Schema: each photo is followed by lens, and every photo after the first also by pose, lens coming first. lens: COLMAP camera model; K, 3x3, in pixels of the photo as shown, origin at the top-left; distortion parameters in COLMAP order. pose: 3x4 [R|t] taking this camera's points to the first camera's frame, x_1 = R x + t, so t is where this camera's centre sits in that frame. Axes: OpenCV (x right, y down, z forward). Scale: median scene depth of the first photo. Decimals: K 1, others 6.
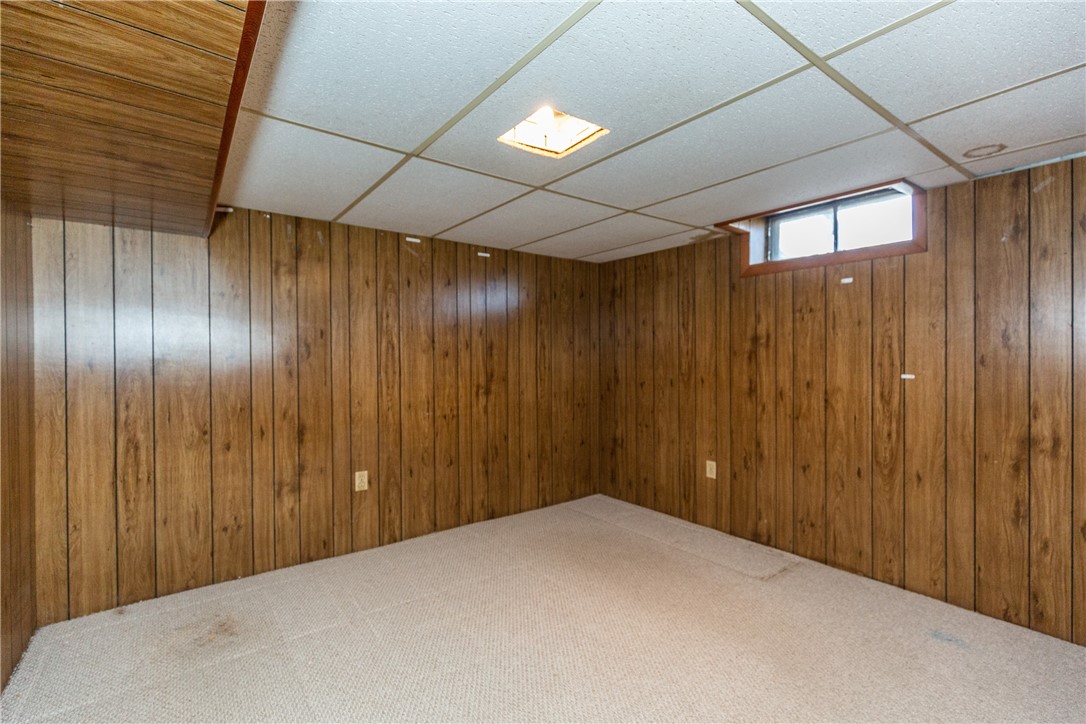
lens RADIAL K [[487.3, 0, 545.6], [0, 487.3, 363.9], [0, 0, 1]] dist [0.002508, -0.000081]
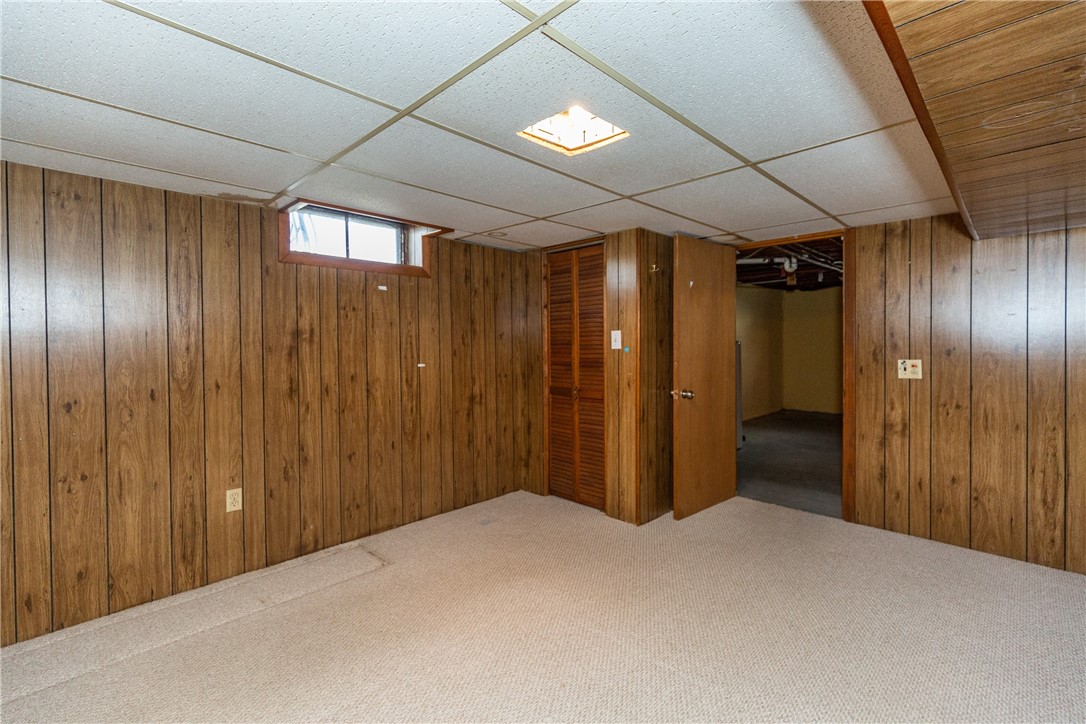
lens RADIAL K [[487.3, 0, 545.4], [0, 487.3, 350.3], [0, 0, 1]] dist [0.002508, -0.000081]
pose [[-0.148628, -0.007003, 0.988868, -0.577278], [0.022608, 0.999689, 0.010478, -0.019788], [-0.988635, 0.023914, -0.148423, 0.725535]]
